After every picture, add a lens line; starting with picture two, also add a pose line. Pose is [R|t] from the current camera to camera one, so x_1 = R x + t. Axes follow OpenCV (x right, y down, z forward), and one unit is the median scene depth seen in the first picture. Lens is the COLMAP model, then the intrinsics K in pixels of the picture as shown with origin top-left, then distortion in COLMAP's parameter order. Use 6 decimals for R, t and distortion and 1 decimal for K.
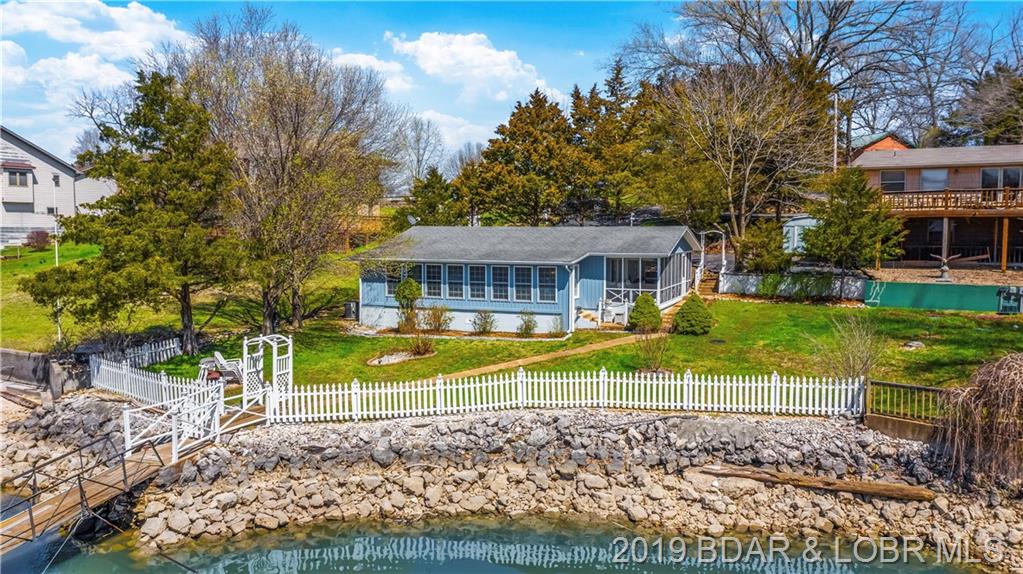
lens RADIAL K [[813.1, 0, 511.5], [0, 813.1, 287.0], [0, 0, 1]] dist [-0.011534, -0.000326]
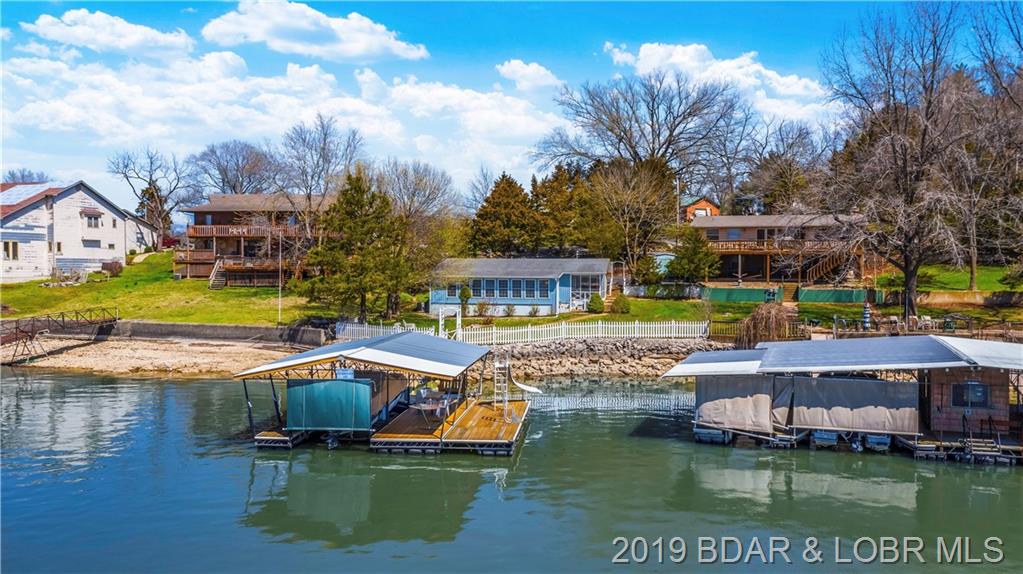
lens RADIAL K [[813.1, 0, 511.5], [0, 813.1, 287.0], [0, 0, 1]] dist [-0.011534, -0.000326]
pose [[0.977132, -0.002673, 0.212615, -0.425256], [0.012684, 0.998873, -0.045734, 0.076526], [-0.212253, 0.047385, 0.976065, -0.804800]]
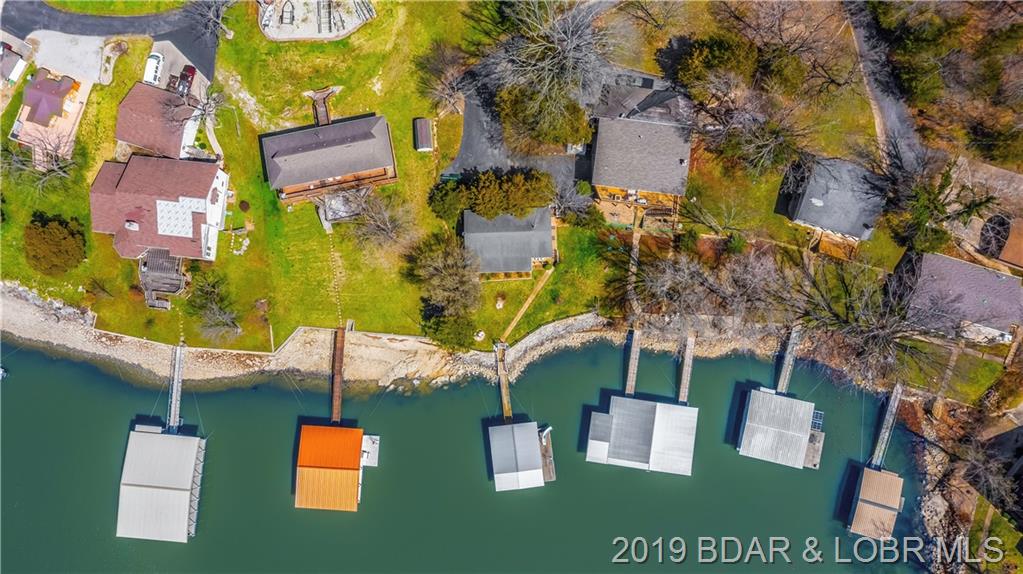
lens RADIAL K [[813.1, 0, 511.5], [0, 813.1, 287.0], [0, 0, 1]] dist [-0.011534, -0.000326]
pose [[0.909012, -0.415803, 0.028375, -0.162321], [0.050621, 0.177733, 0.982776, -3.904539], [-0.413684, -0.891919, 0.182610, 0.218647]]
